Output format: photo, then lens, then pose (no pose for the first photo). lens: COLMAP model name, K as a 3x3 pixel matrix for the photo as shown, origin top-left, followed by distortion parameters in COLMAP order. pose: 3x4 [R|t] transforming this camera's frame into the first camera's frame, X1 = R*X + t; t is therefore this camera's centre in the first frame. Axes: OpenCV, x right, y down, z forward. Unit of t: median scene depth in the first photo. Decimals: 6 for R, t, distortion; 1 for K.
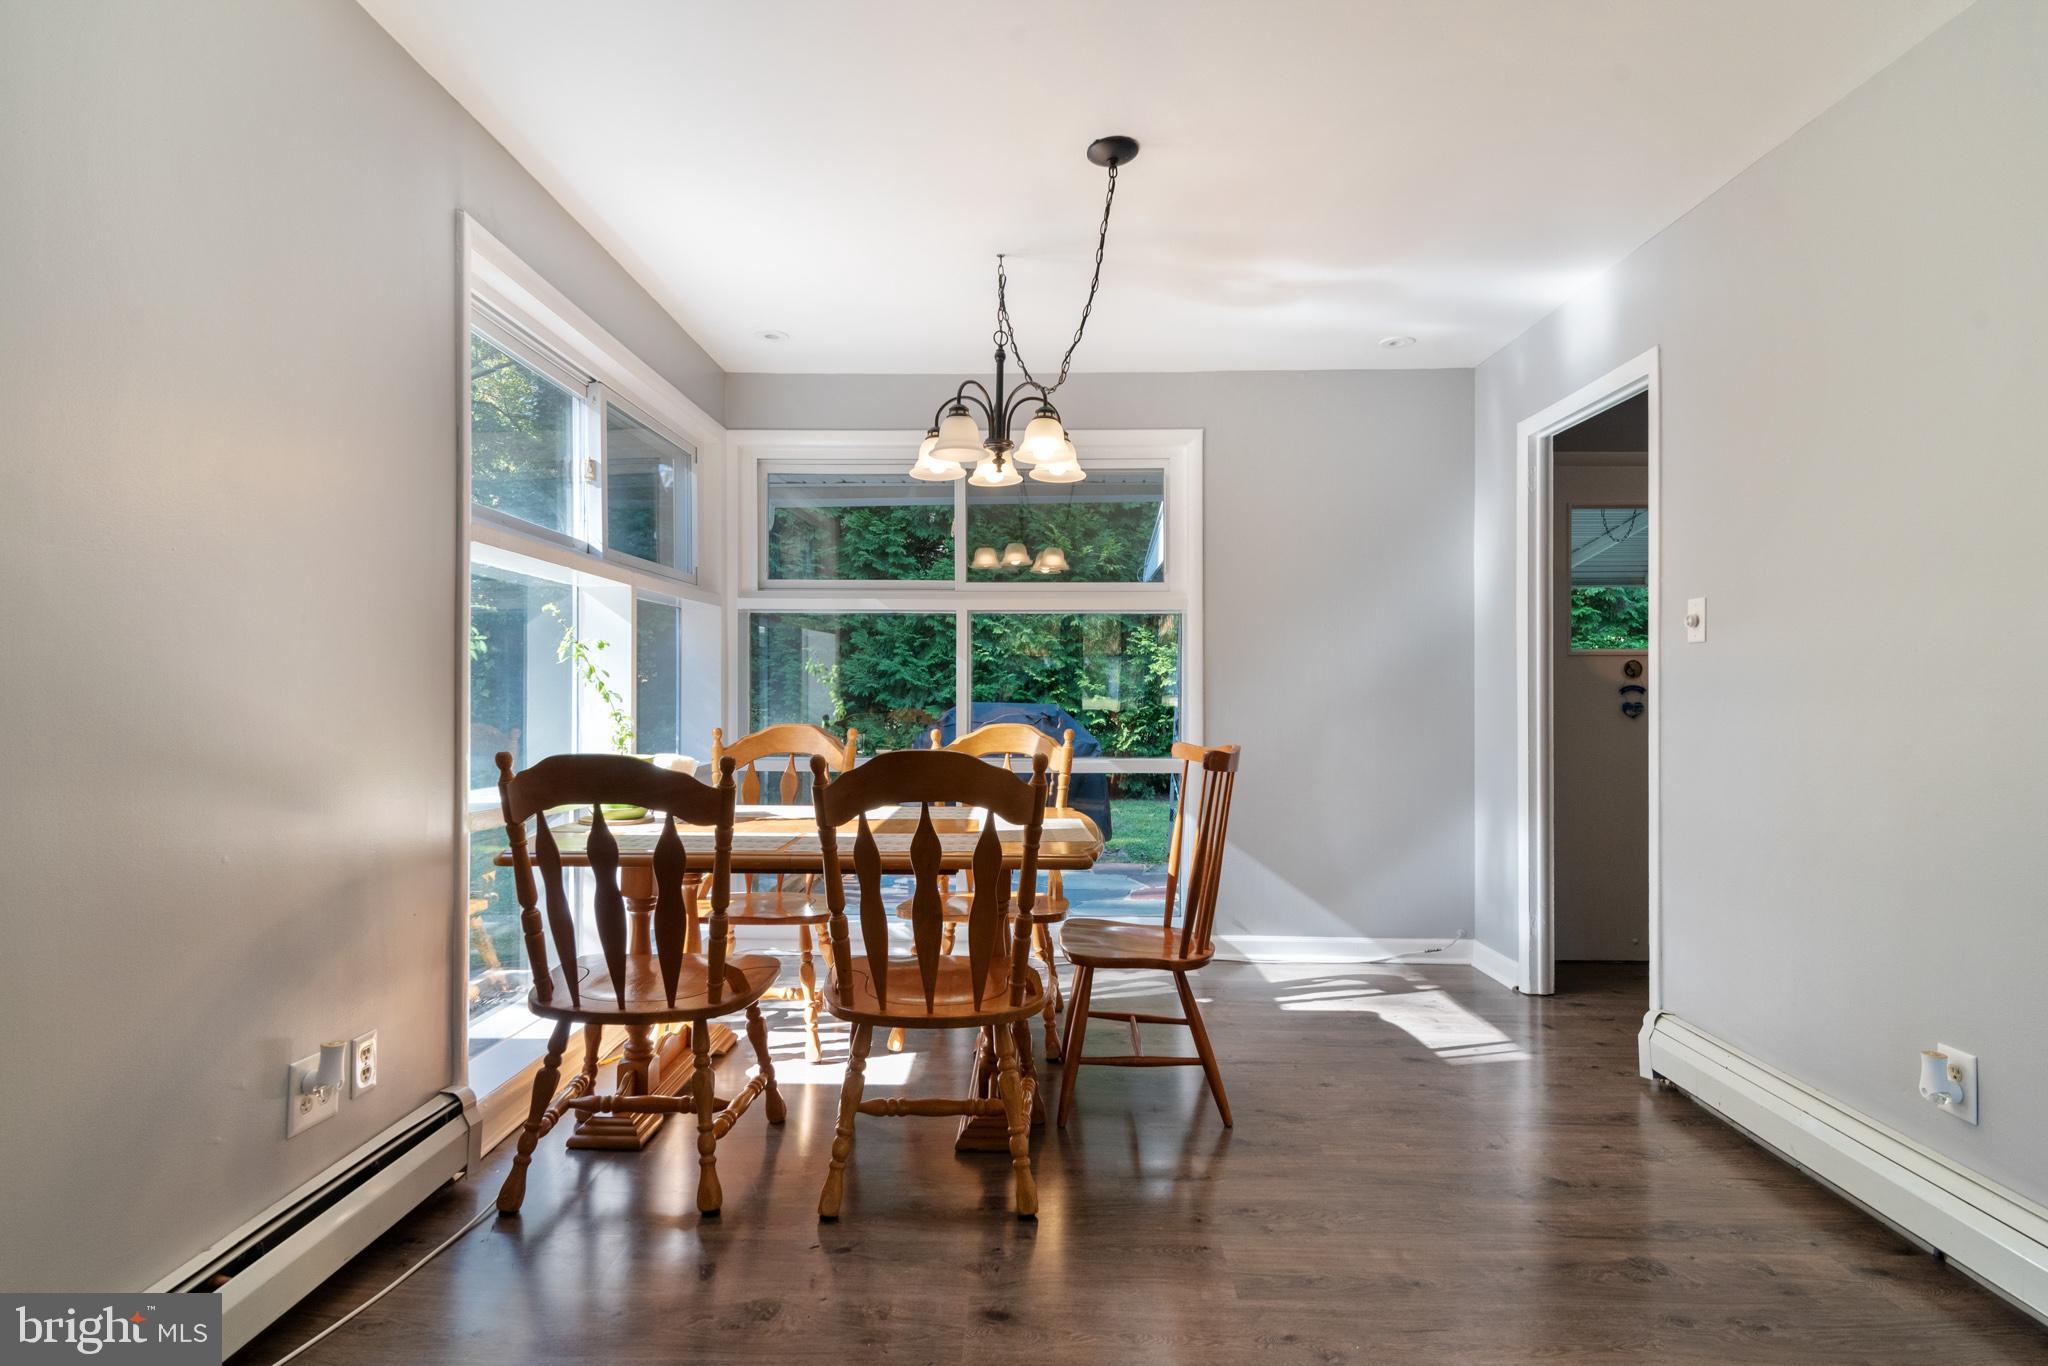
lens RADIAL K [[1047.3, 0, 1013.3], [0, 1047.3, 689.2], [0, 0, 1]] dist [0.017275, 0.000222]
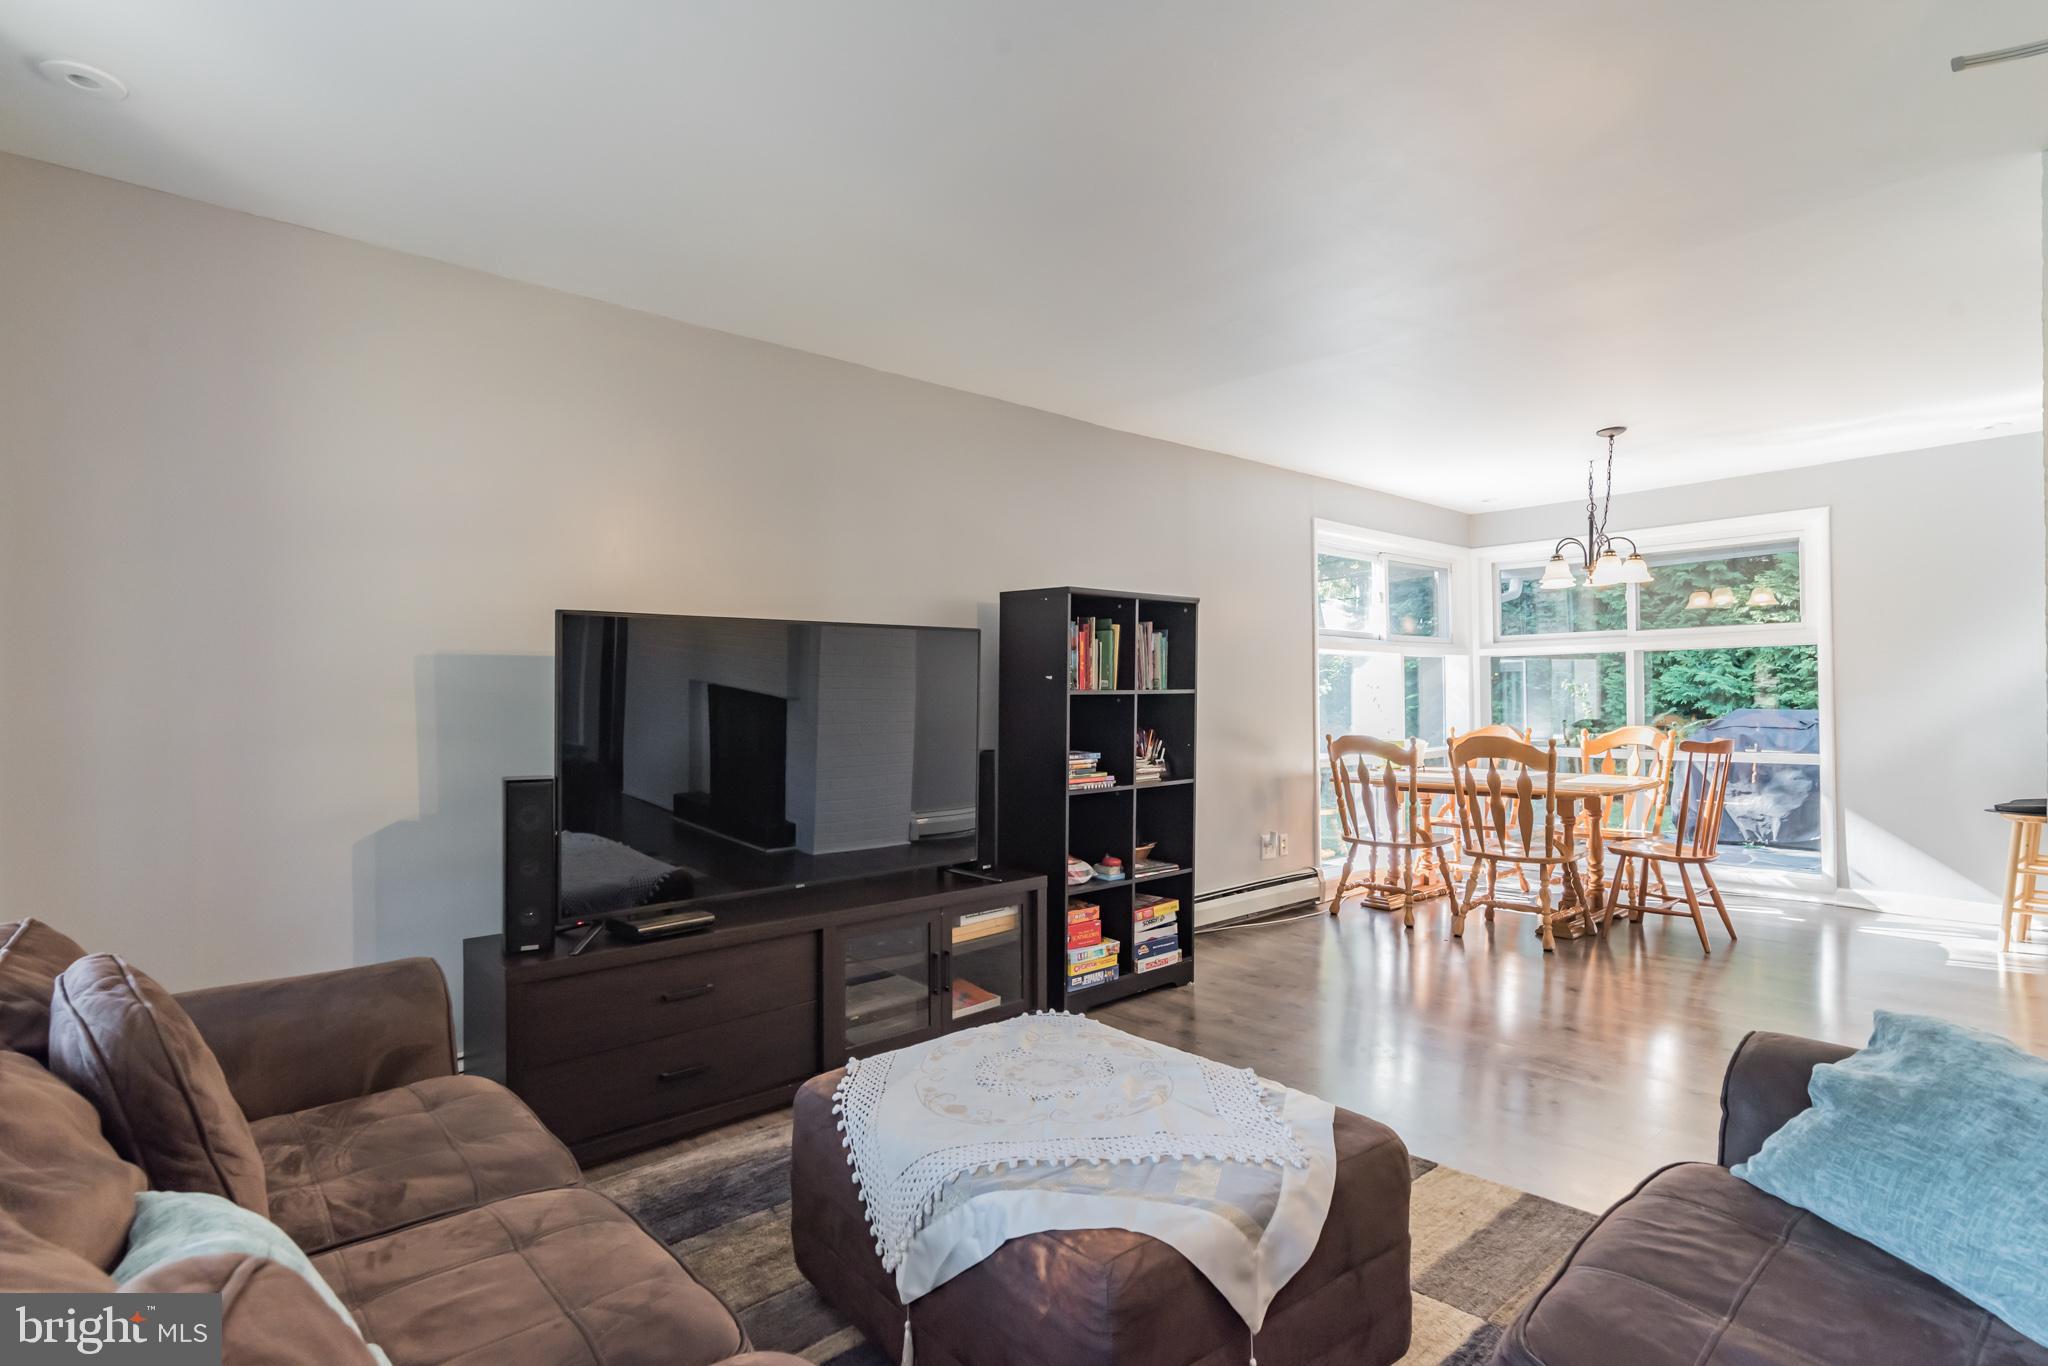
lens RADIAL K [[1047.3, 0, 1032.3], [0, 1047.3, 684.5], [0, 0, 1]] dist [0.017275, 0.000222]
pose [[0.701126, -0.020550, -0.712742, 0.620142], [0.013787, 0.999788, -0.015264, -0.023611], [0.712904, 0.000876, 0.701261, -0.970911]]
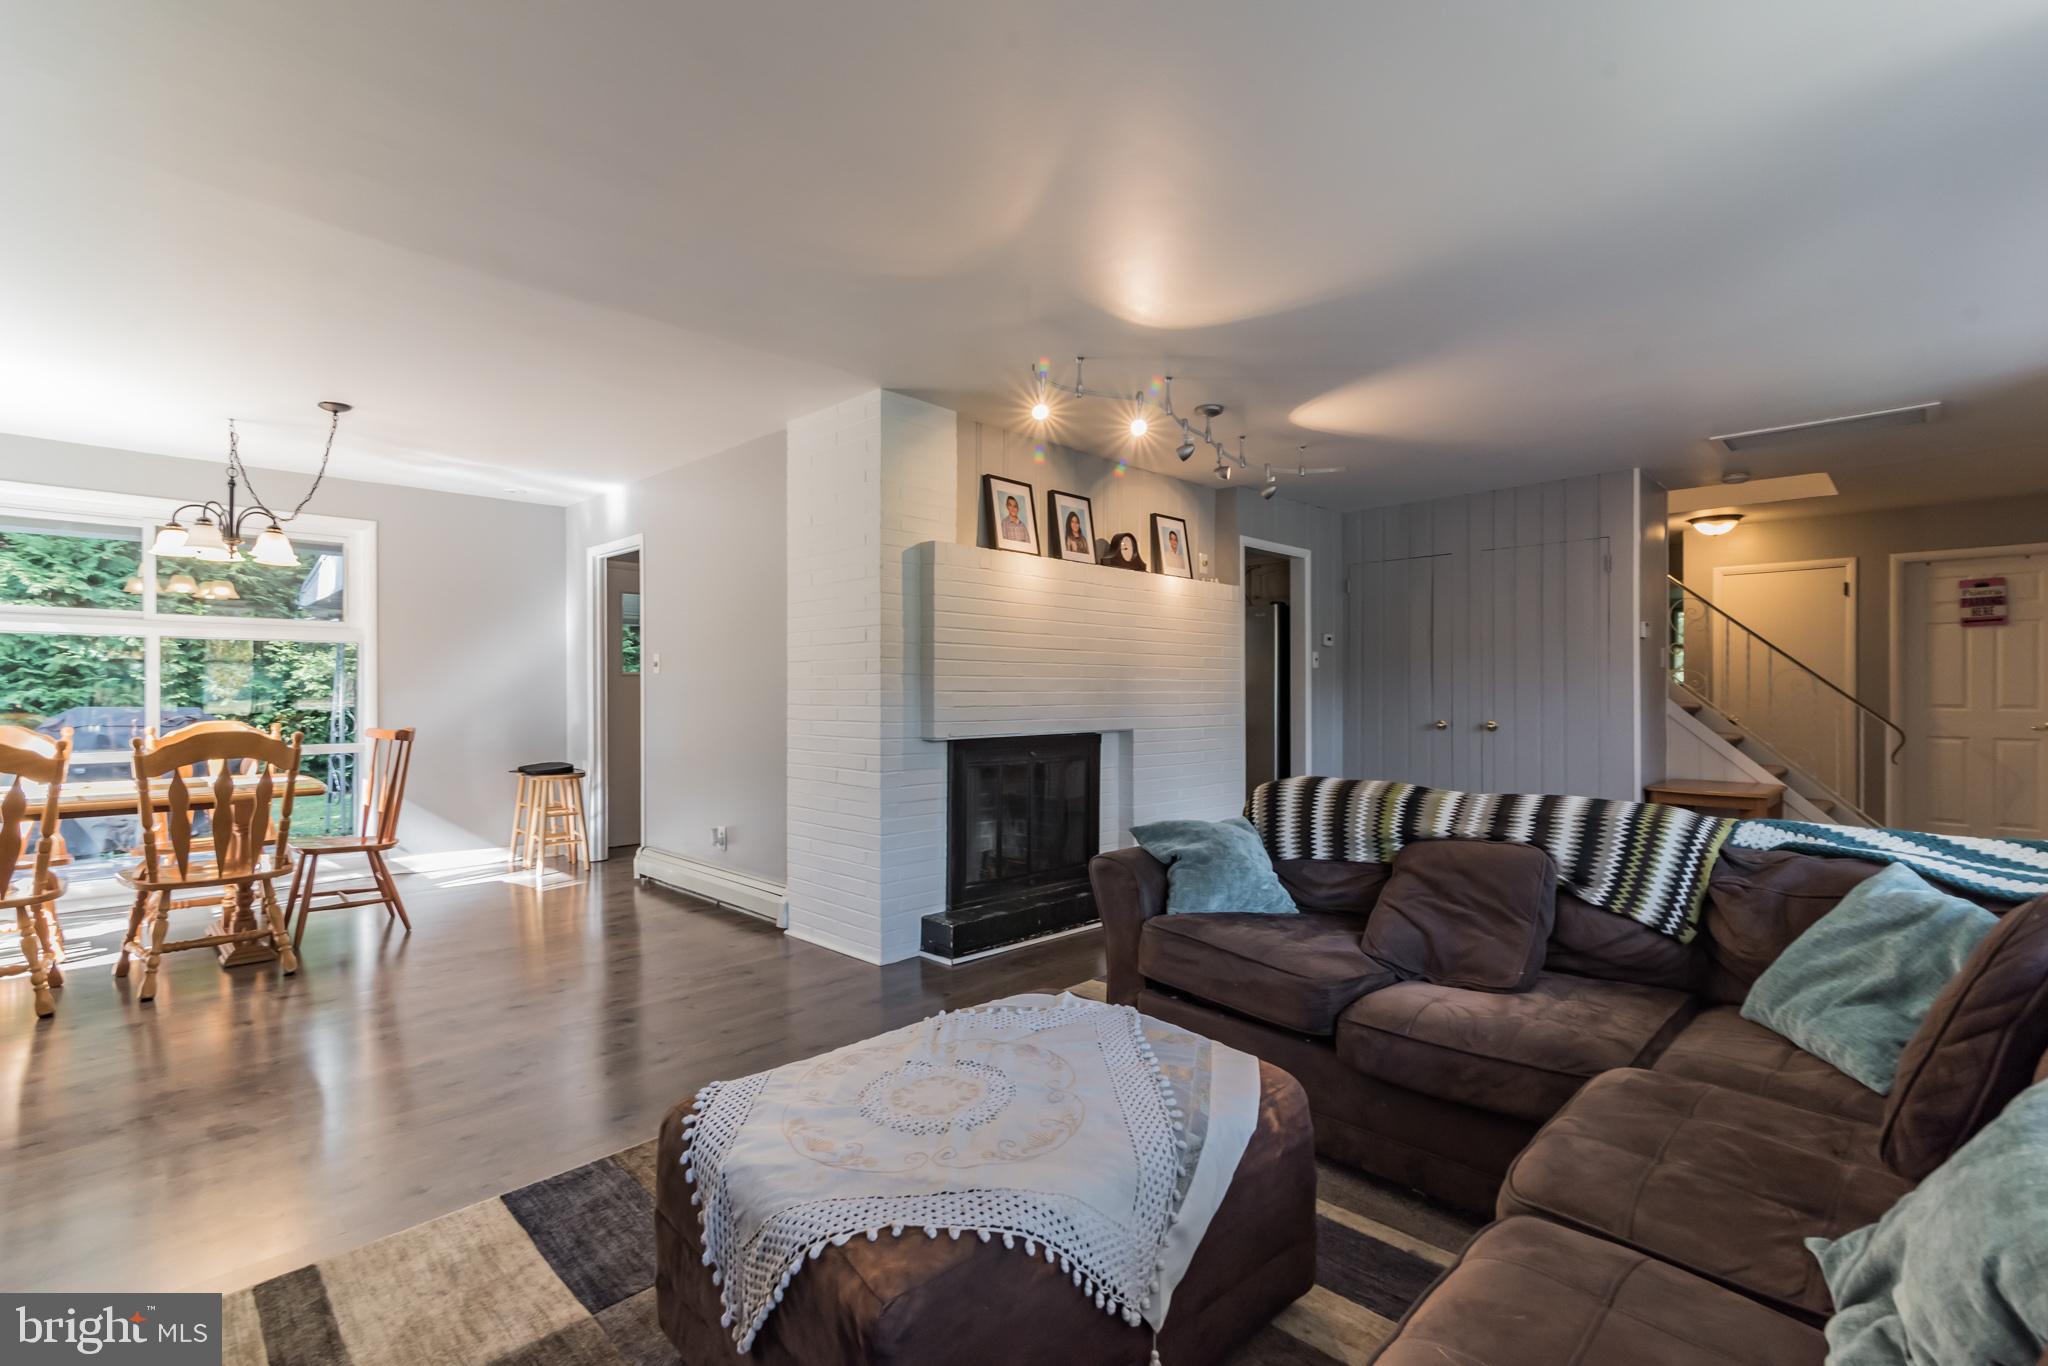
lens RADIAL K [[937.4, 0, 1042.4], [0, 937.4, 690.5], [0, 0, 1]] dist [0.004782, -0.000737]
pose [[0.673235, -0.002489, 0.739424, -0.249041], [0.001838, 0.999997, 0.001692, -0.010767], [-0.739426, 0.000220, 0.673238, -0.882809]]
